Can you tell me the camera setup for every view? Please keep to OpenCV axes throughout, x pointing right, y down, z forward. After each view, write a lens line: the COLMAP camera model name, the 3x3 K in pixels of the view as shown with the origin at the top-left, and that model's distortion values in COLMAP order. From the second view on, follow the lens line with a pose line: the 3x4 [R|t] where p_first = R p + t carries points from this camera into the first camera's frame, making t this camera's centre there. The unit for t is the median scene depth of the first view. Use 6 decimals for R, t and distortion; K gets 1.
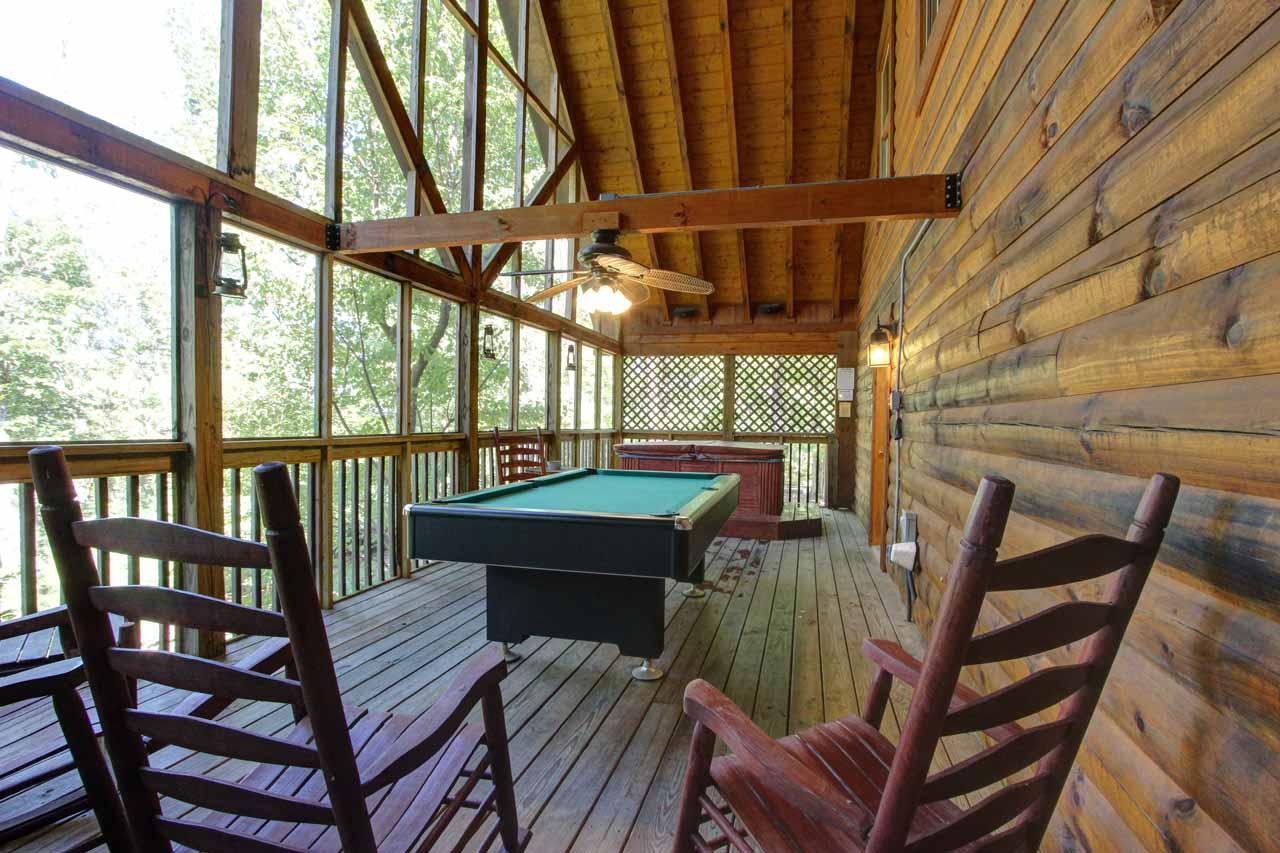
lens RADIAL K [[589.2, 0, 643.9], [0, 589.2, 429.1], [0, 0, 1]] dist [-0.020366, 0.003847]
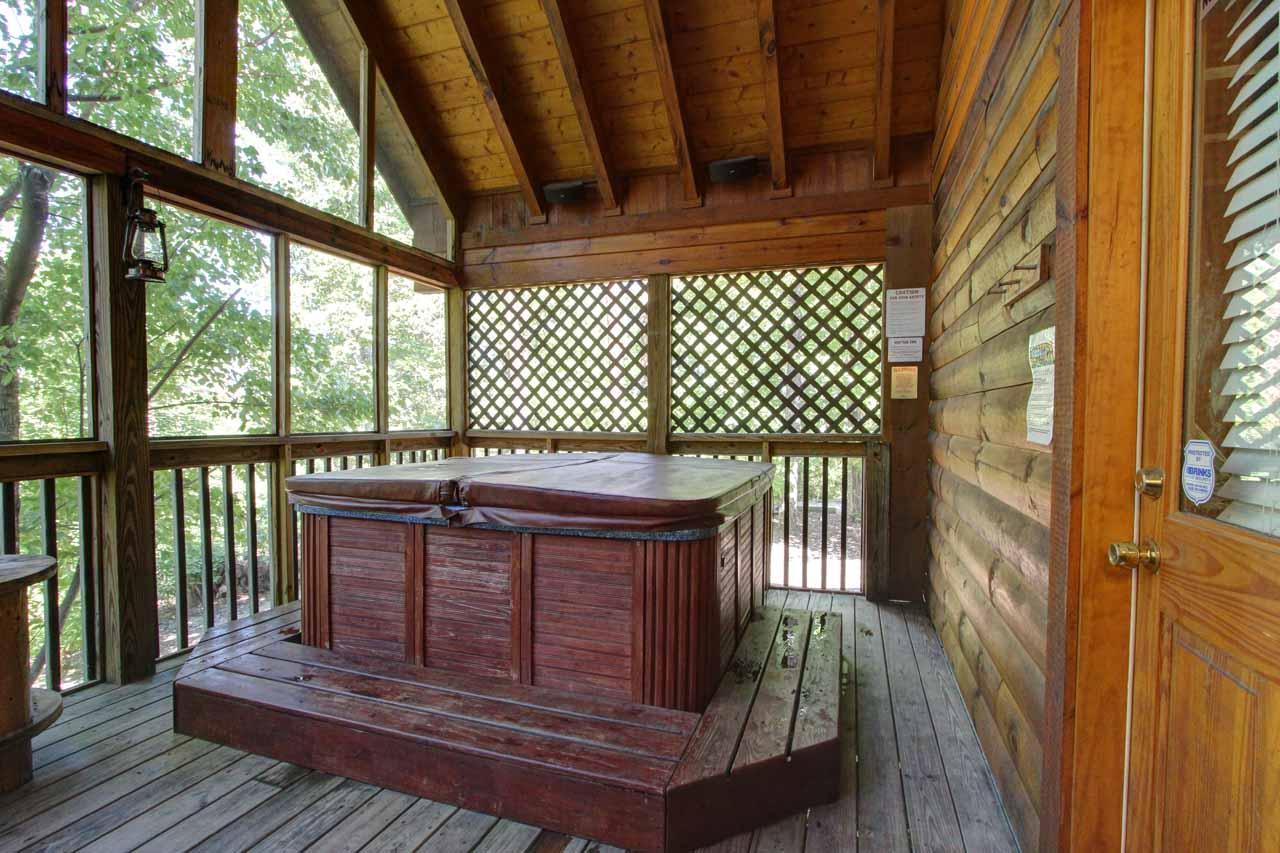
lens RADIAL K [[589.2, 0, 635.4], [0, 589.2, 424.8], [0, 0, 1]] dist [-0.020366, 0.003847]
pose [[0.998788, -0.011513, -0.047855, 0.148083], [0.011168, 0.999910, -0.007460, 0.000895], [0.047936, 0.006917, 0.998826, 0.512395]]
